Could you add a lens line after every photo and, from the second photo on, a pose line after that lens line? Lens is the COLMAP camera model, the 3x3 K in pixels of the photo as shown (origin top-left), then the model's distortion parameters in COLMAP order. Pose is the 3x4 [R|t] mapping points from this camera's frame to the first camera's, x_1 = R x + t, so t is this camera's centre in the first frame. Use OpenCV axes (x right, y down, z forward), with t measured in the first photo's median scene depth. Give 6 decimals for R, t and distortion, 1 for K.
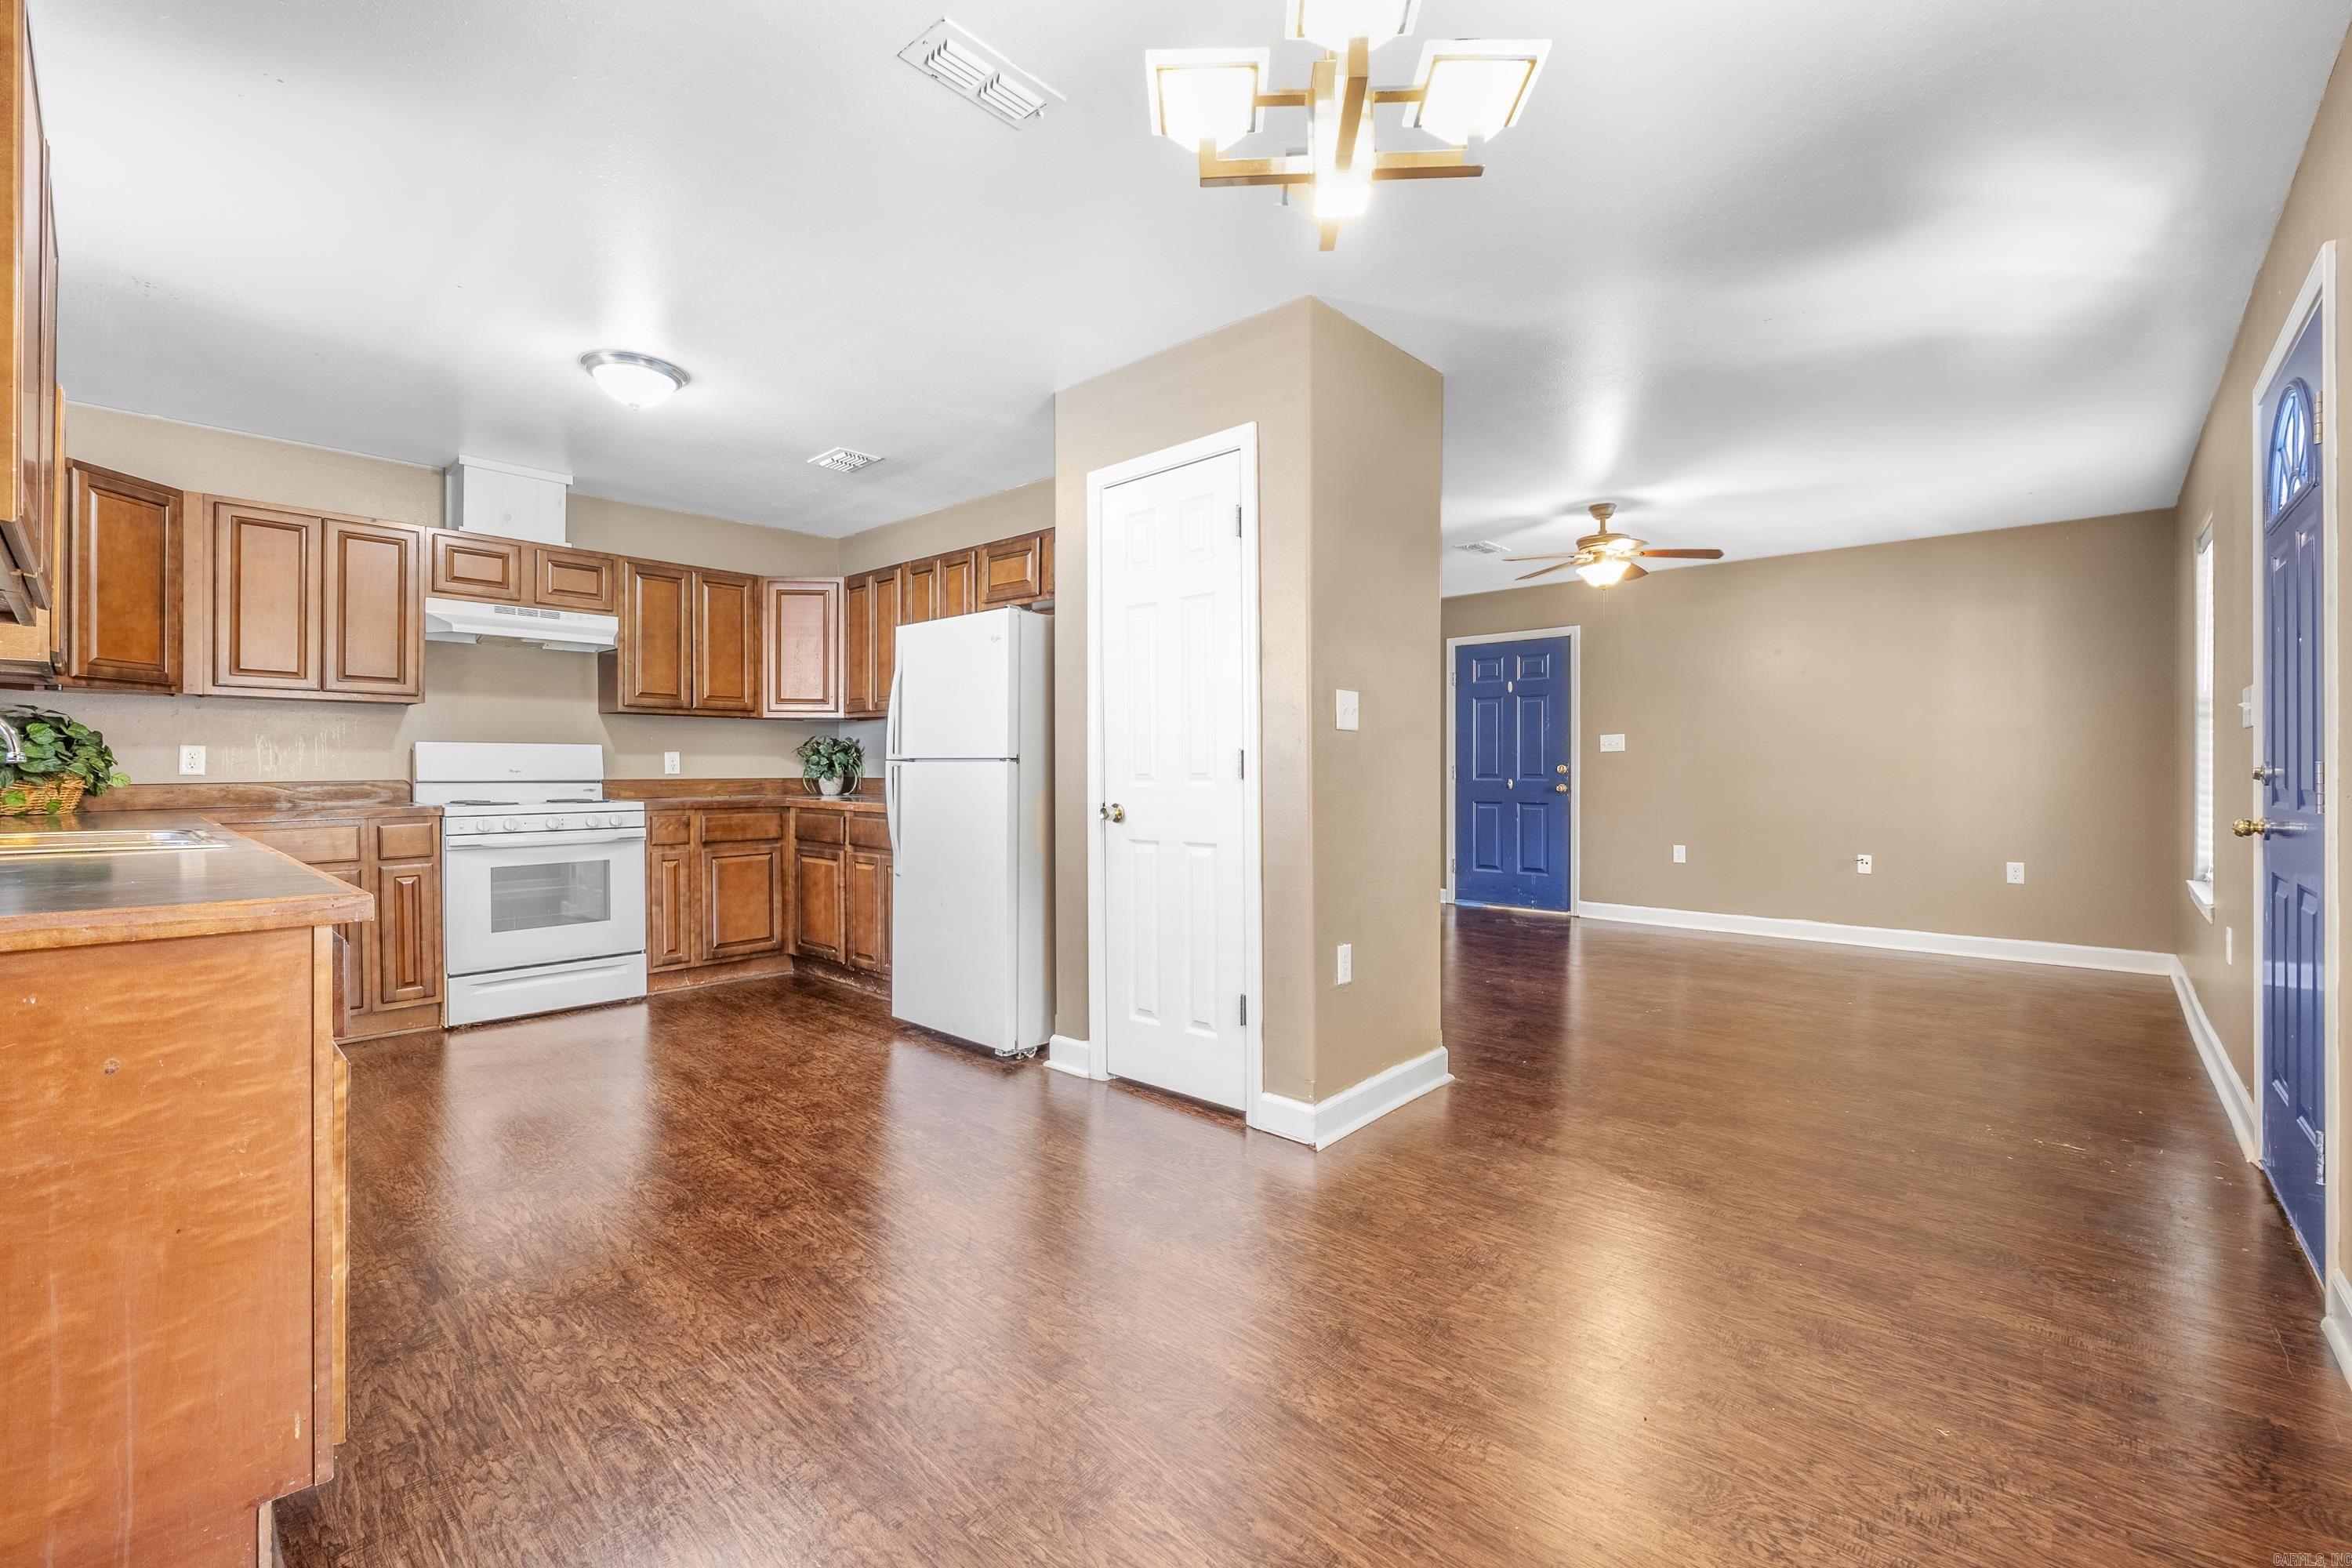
lens RADIAL K [[998.7, 0, 1185.1], [0, 998.7, 772.7], [0, 0, 1]] dist [-0.008252, -0.000534]
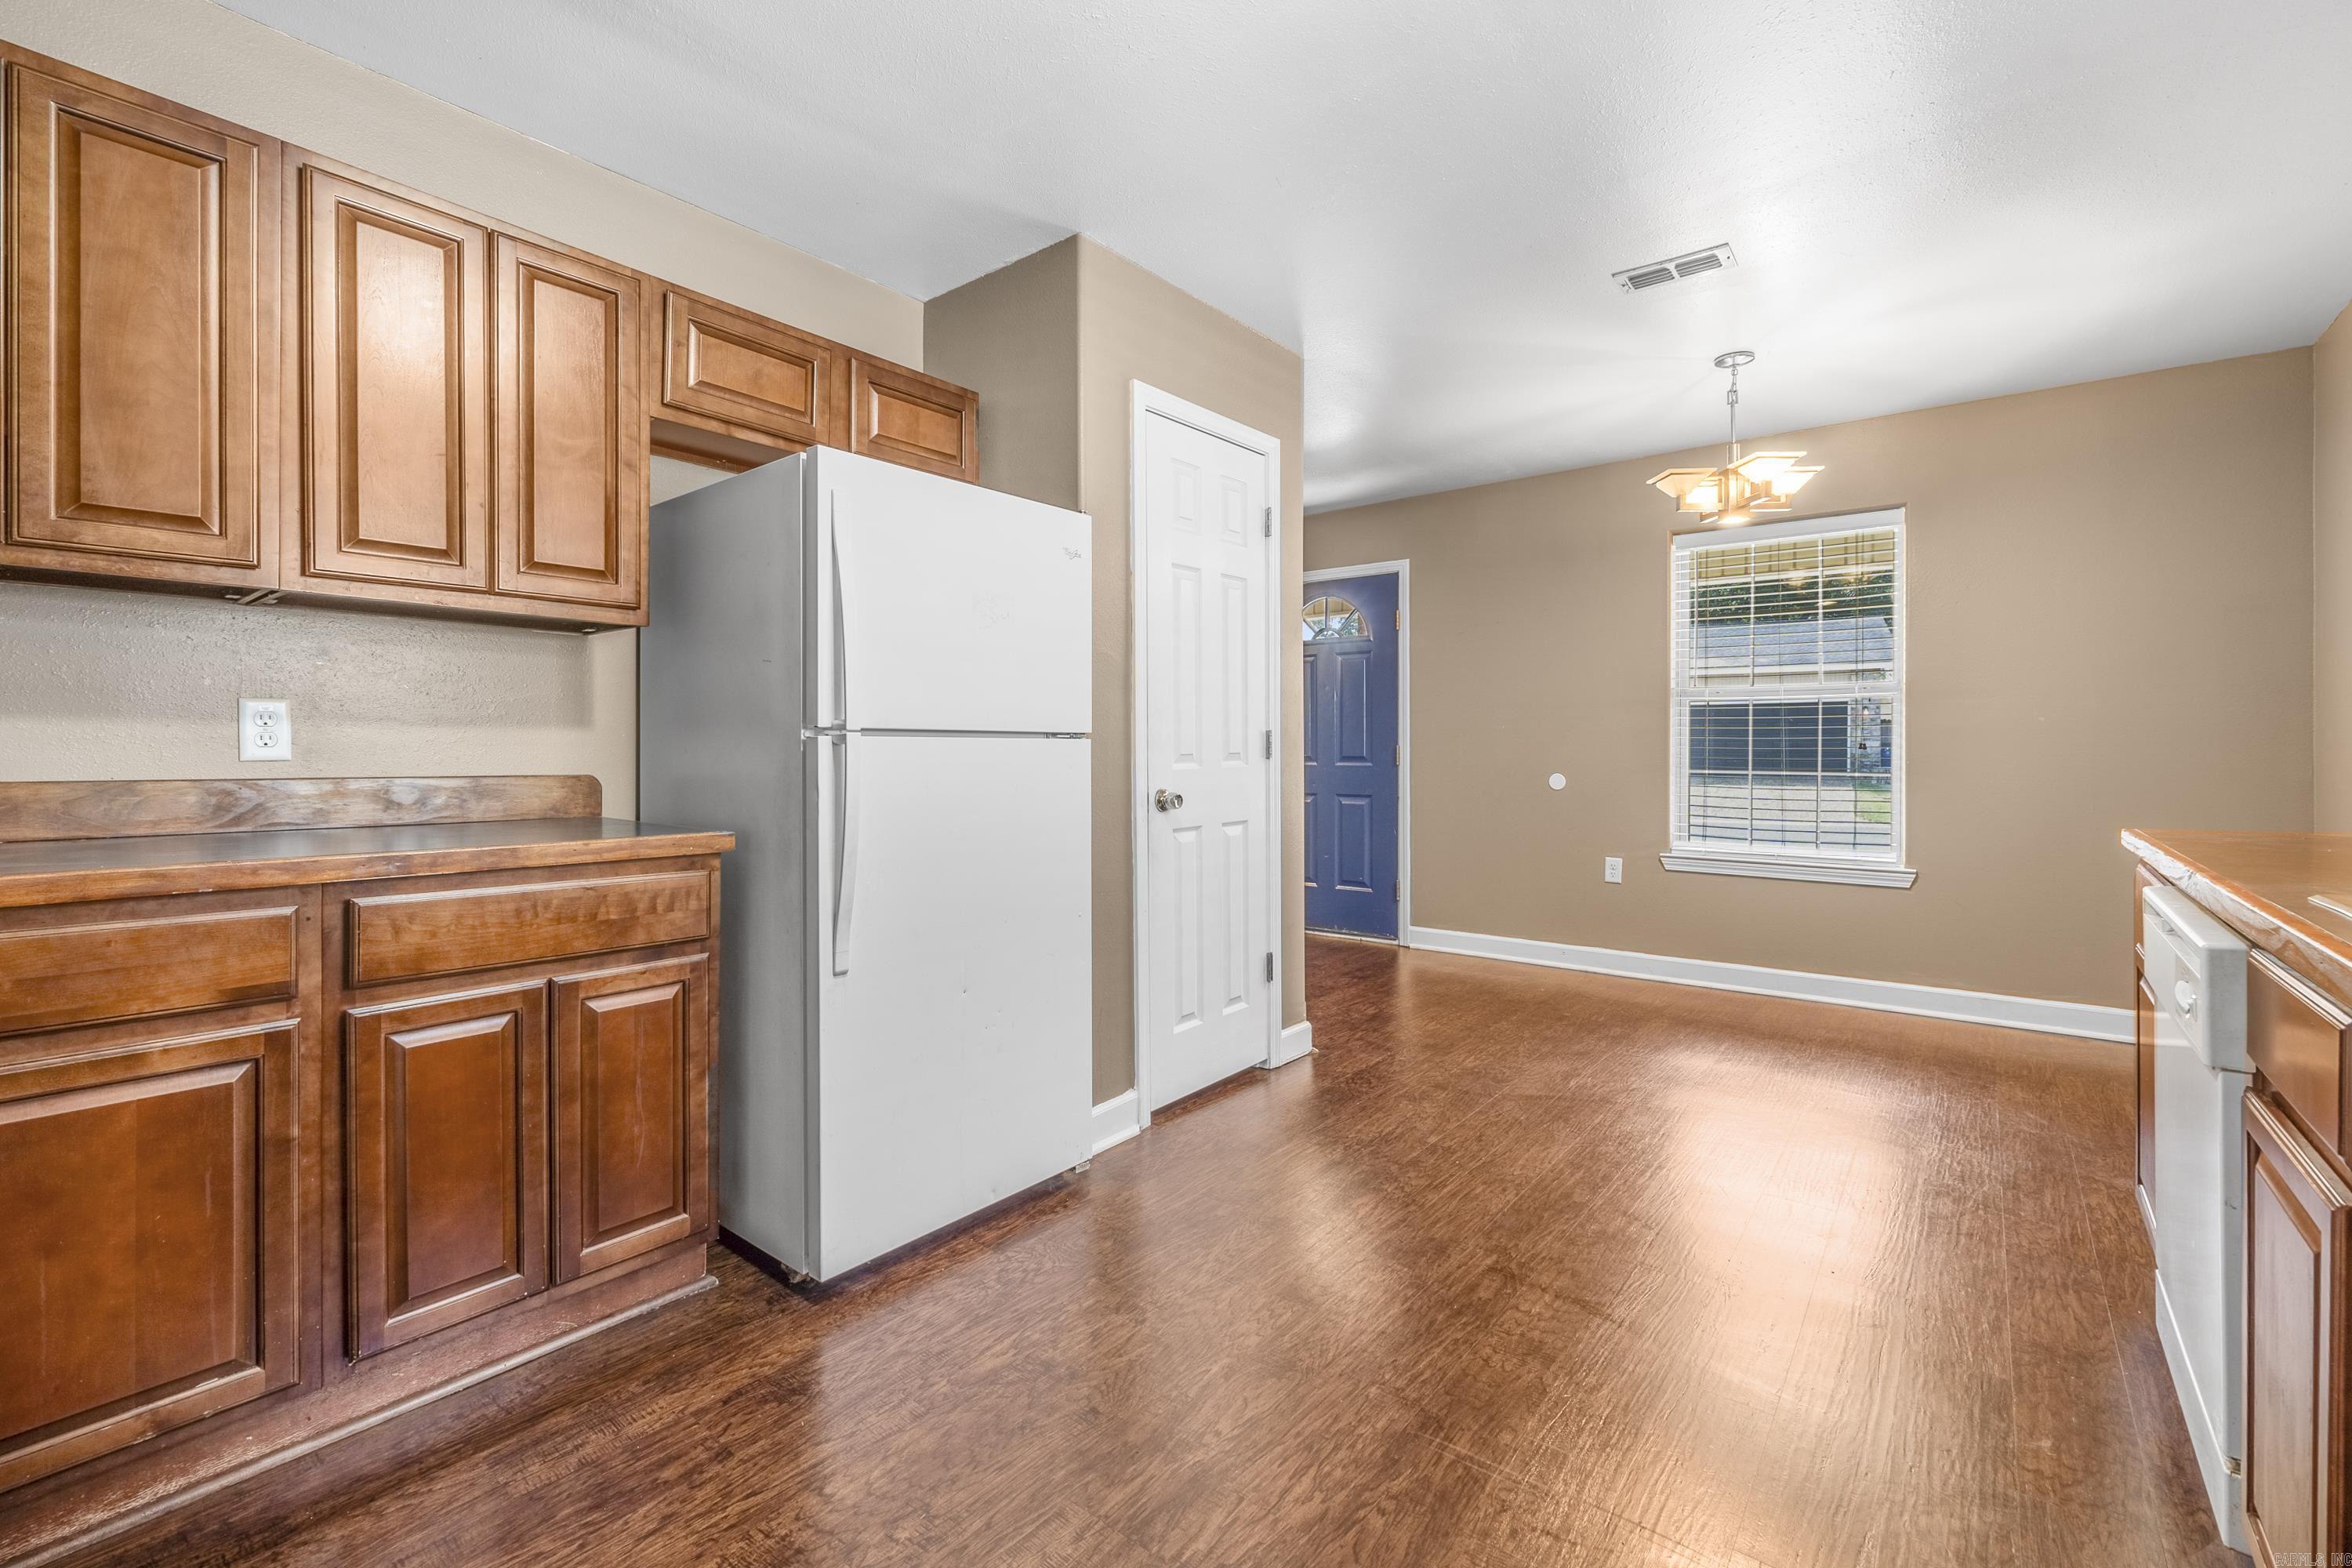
lens RADIAL K [[998.7, 0, 1170.5], [0, 998.7, 752.7], [0, 0, 1]] dist [-0.008252, -0.000534]
pose [[-0.055054, -0.006043, 0.998465, -0.767600], [0.004928, 0.999968, 0.006324, -0.005005], [-0.998471, 0.005269, -0.055023, 0.864713]]
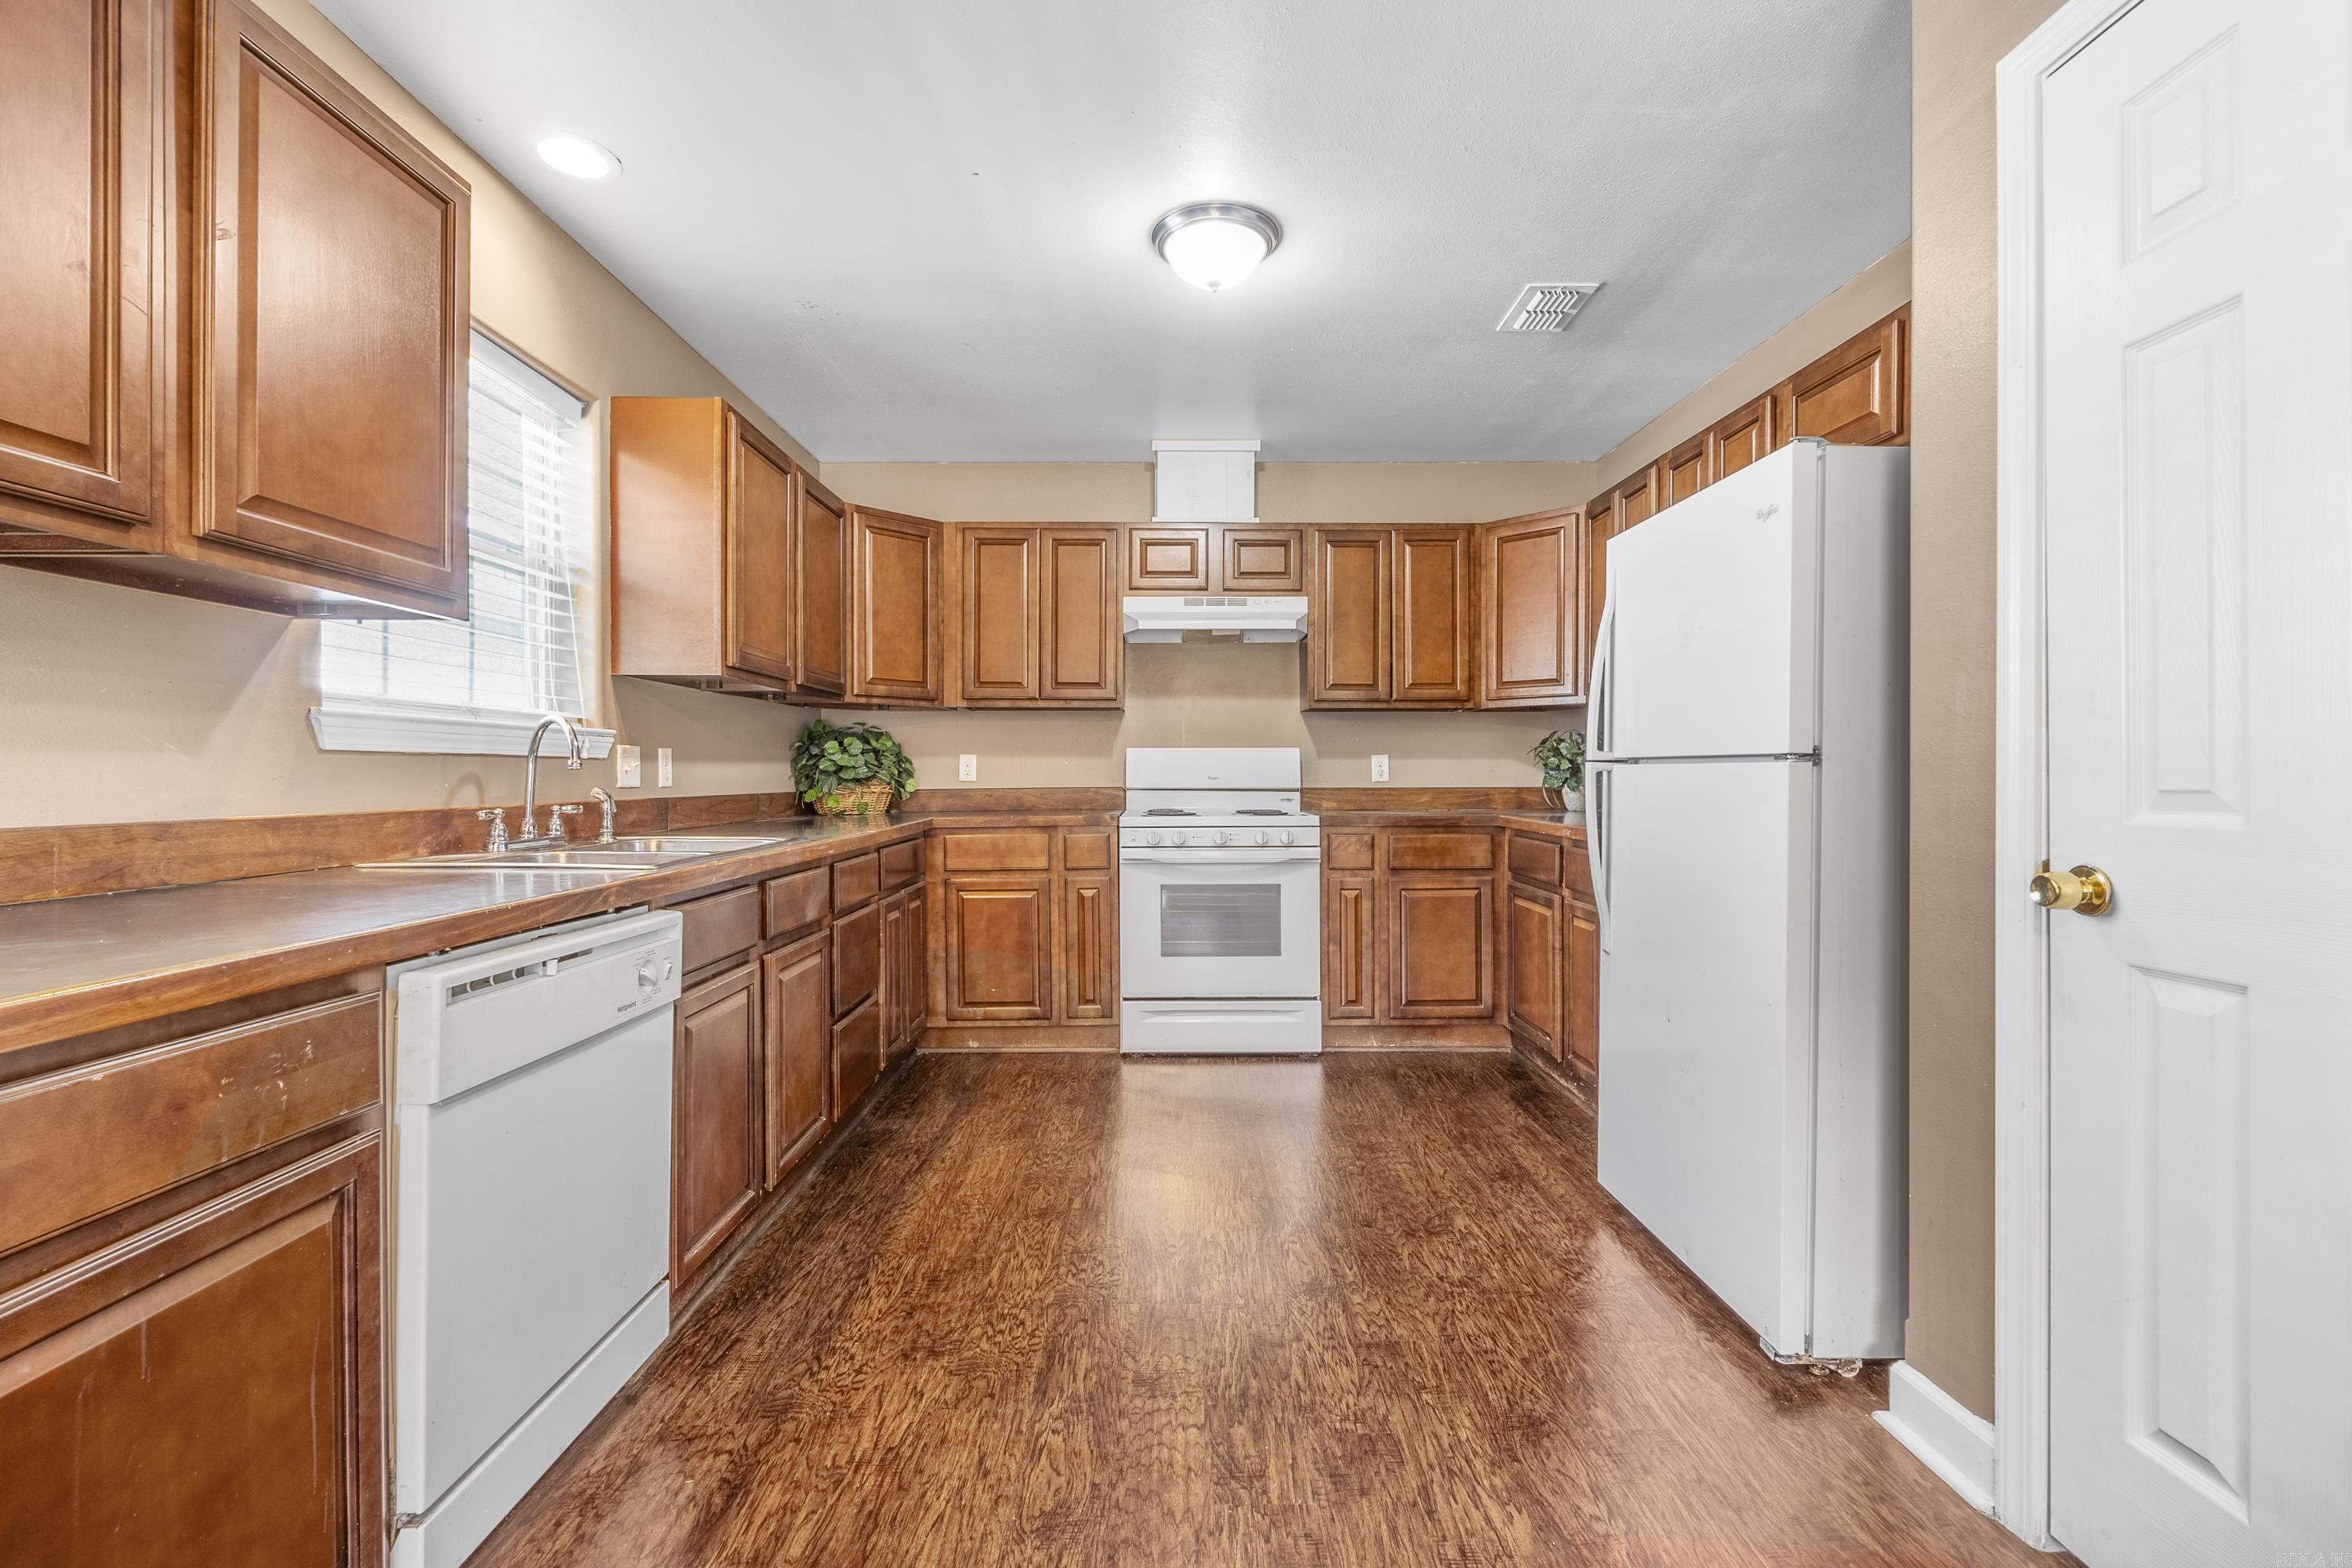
lens RADIAL K [[998.7, 0, 1169.2], [0, 998.7, 784.3], [0, 0, 1]] dist [-0.008252, -0.000534]
pose [[0.671305, 0.006430, -0.741153, -0.019695], [-0.002264, 0.999975, 0.006625, -0.001894], [0.741177, -0.002769, 0.671303, 0.398371]]
